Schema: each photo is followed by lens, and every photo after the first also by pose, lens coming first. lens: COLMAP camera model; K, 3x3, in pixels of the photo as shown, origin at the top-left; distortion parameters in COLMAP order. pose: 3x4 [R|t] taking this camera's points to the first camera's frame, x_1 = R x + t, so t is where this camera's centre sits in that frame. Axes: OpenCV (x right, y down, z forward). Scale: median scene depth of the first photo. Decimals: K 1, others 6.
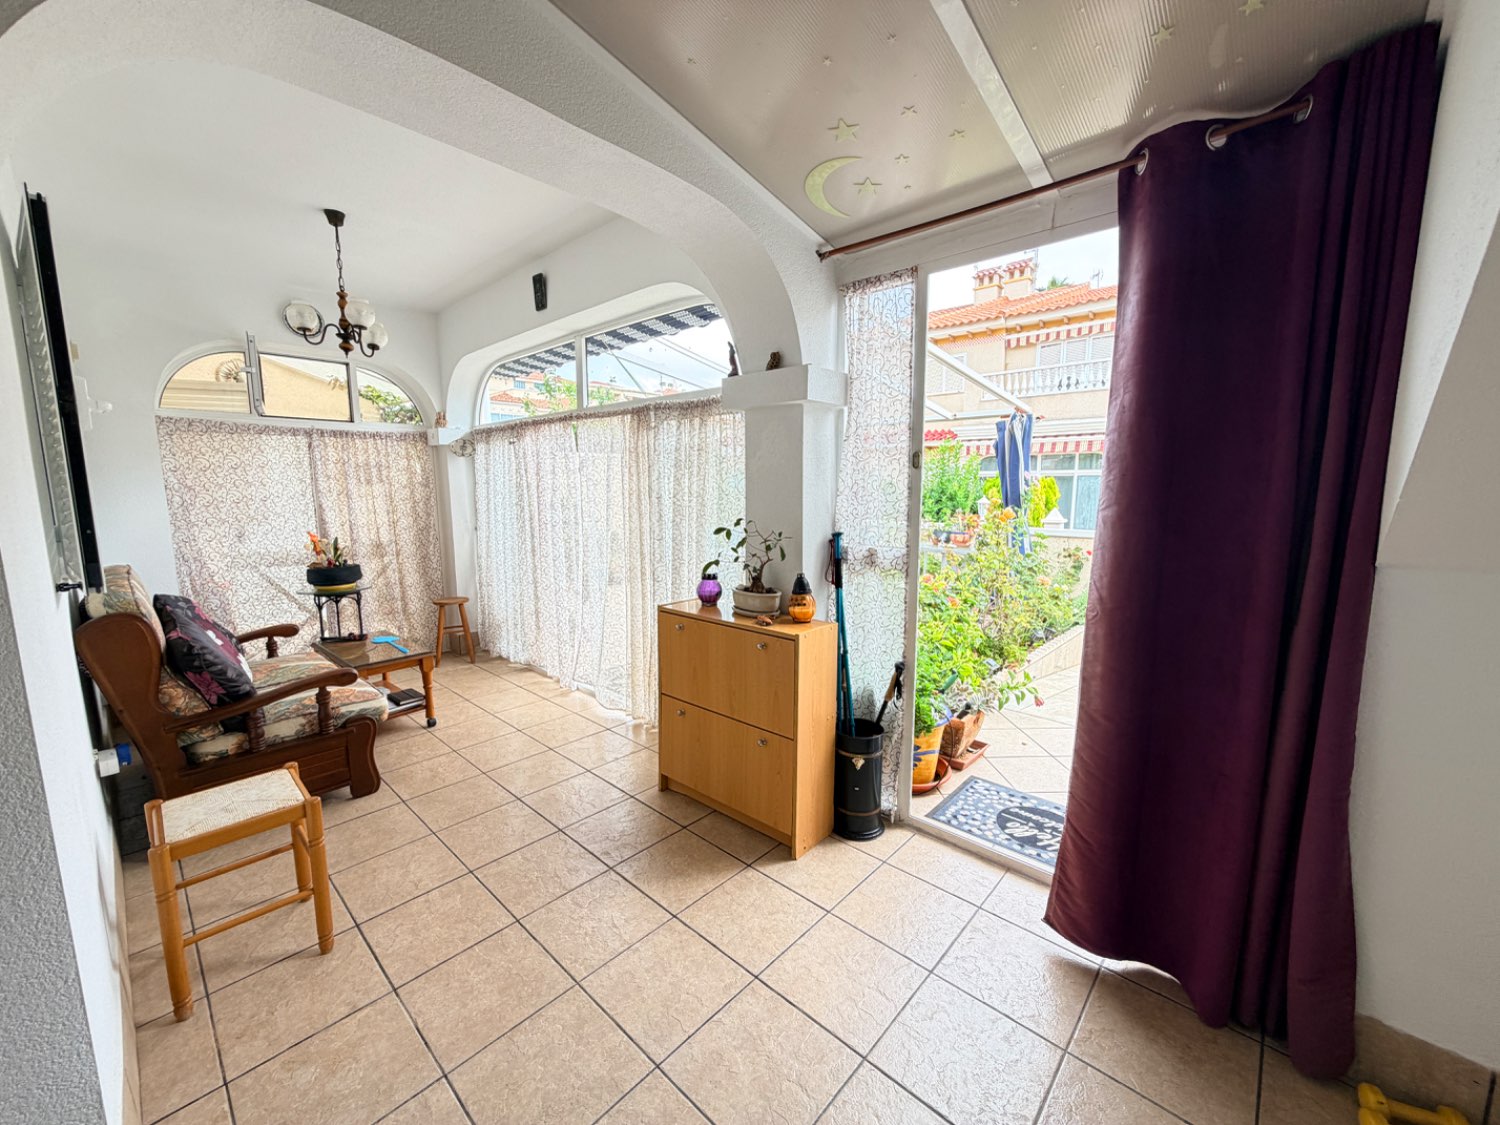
lens RADIAL K [[594.6, 0, 747.3], [0, 594.6, 566.0], [0, 0, 1]] dist [0.001706, 0.000113]
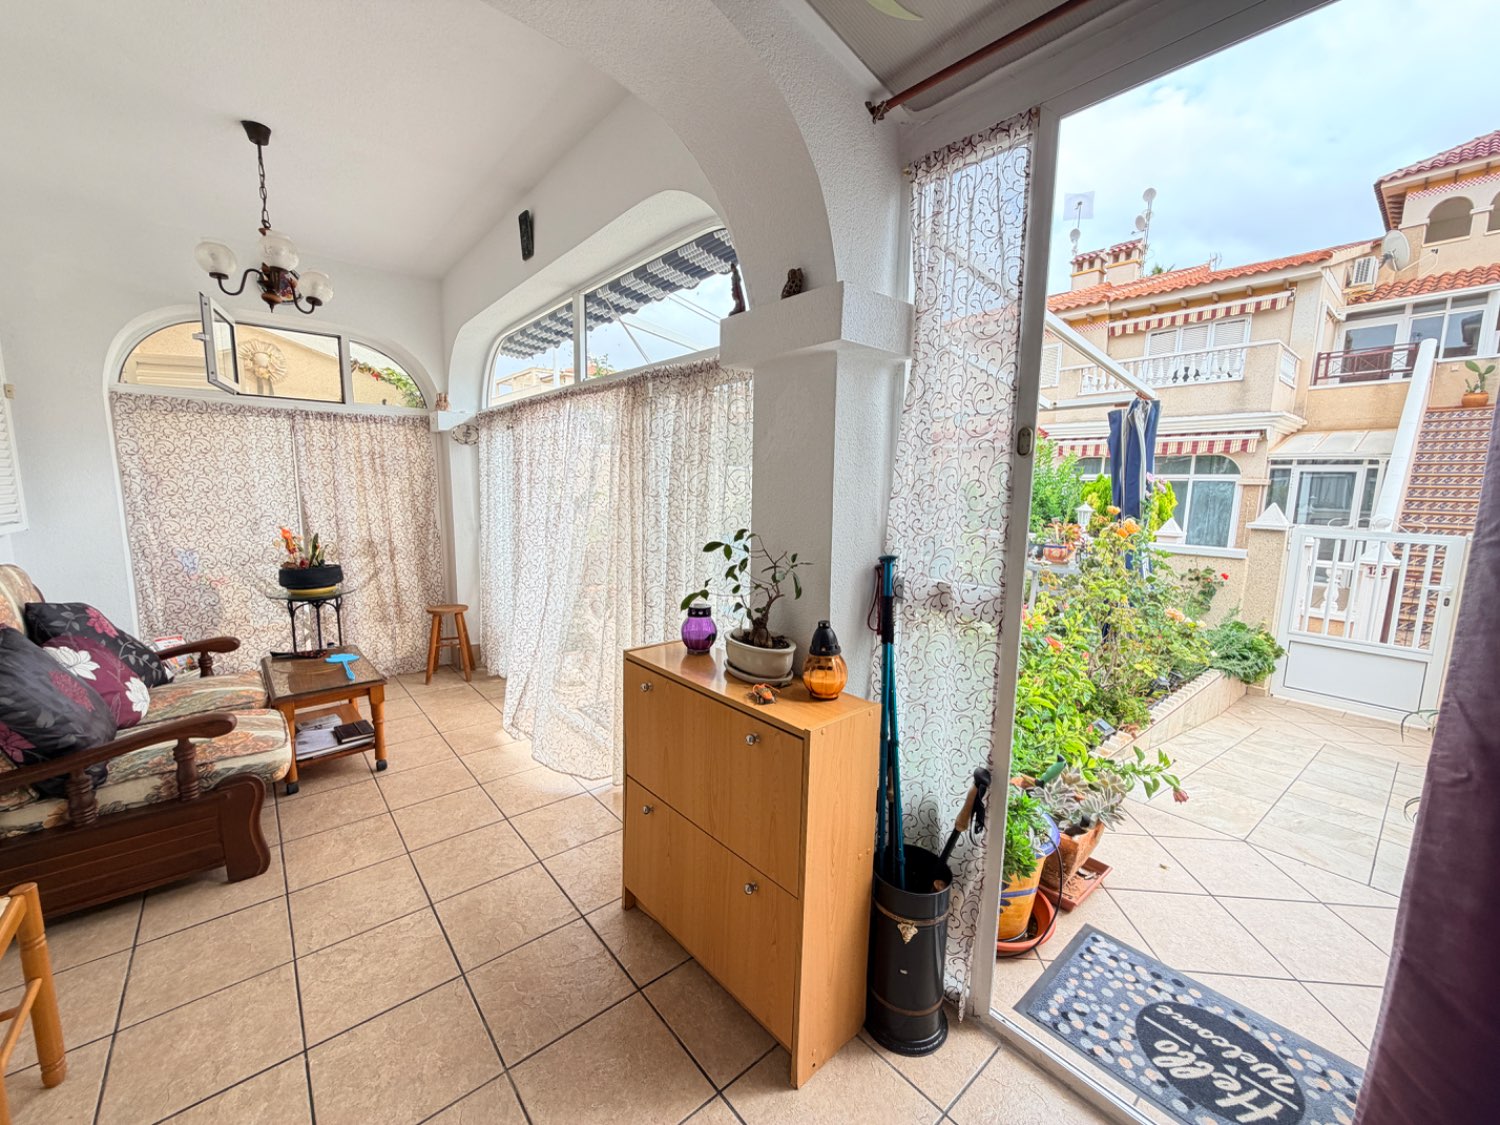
lens RADIAL K [[594.6, 0, 747.3], [0, 594.6, 566.0], [0, 0, 1]] dist [0.001706, 0.000113]
pose [[0.992714, 0.034386, -0.115487, 0.062460], [-0.034361, 0.999407, 0.002200, -0.034603], [0.115495, 0.001784, 0.993307, 0.286647]]
